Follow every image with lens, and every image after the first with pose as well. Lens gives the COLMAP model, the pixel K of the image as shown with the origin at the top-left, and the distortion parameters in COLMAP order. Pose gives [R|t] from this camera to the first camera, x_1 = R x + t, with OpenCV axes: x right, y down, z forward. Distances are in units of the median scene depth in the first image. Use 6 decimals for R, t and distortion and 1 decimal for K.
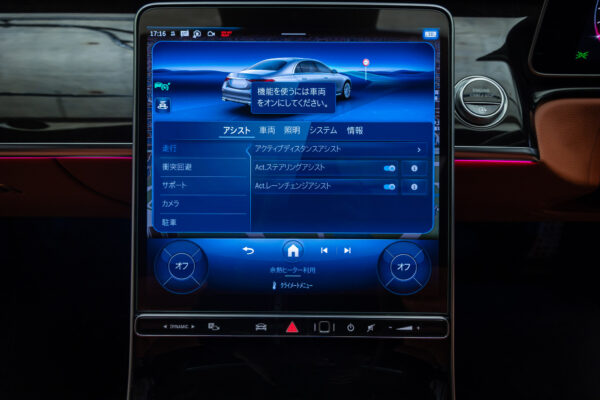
lens RADIAL K [[409.0, 0, 300.0], [0, 409.0, 200.0], [0, 0, 1]] dist [0.000237, -0.002871]
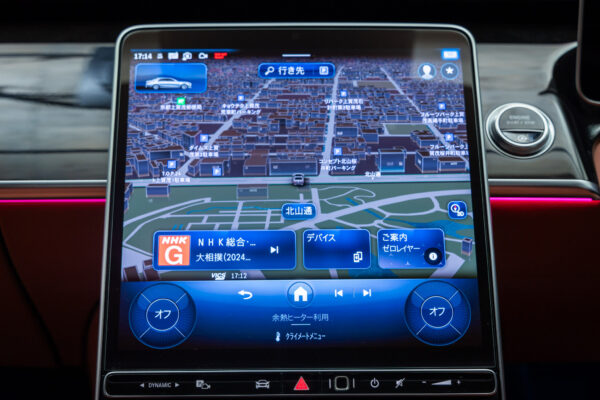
lens RADIAL K [[1033.5, 0, 300.0], [0, 1033.5, 200.0], [0, 0, 1]] dist [0.017691, 0.018615]
pose [[0.999591, -0.011083, 0.026377, -0.070104], [0.019267, 0.942303, -0.334206, 0.635552], [-0.021151, 0.334578, 0.942131, -1.002170]]
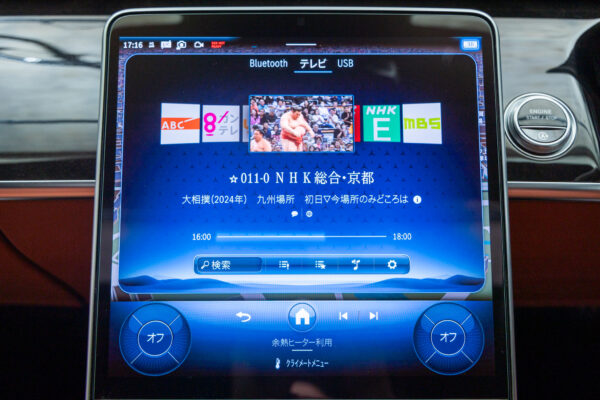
lens RADIAL K [[748.0, 0, 300.0], [0, 748.0, 200.0], [0, 0, 1]] dist [-0.004658, 0.007055]
pose [[0.999957, -0.005670, 0.007350, -0.030284], [0.006741, 0.987885, -0.155043, 0.125415], [-0.006382, 0.155086, 0.987880, -0.408705]]
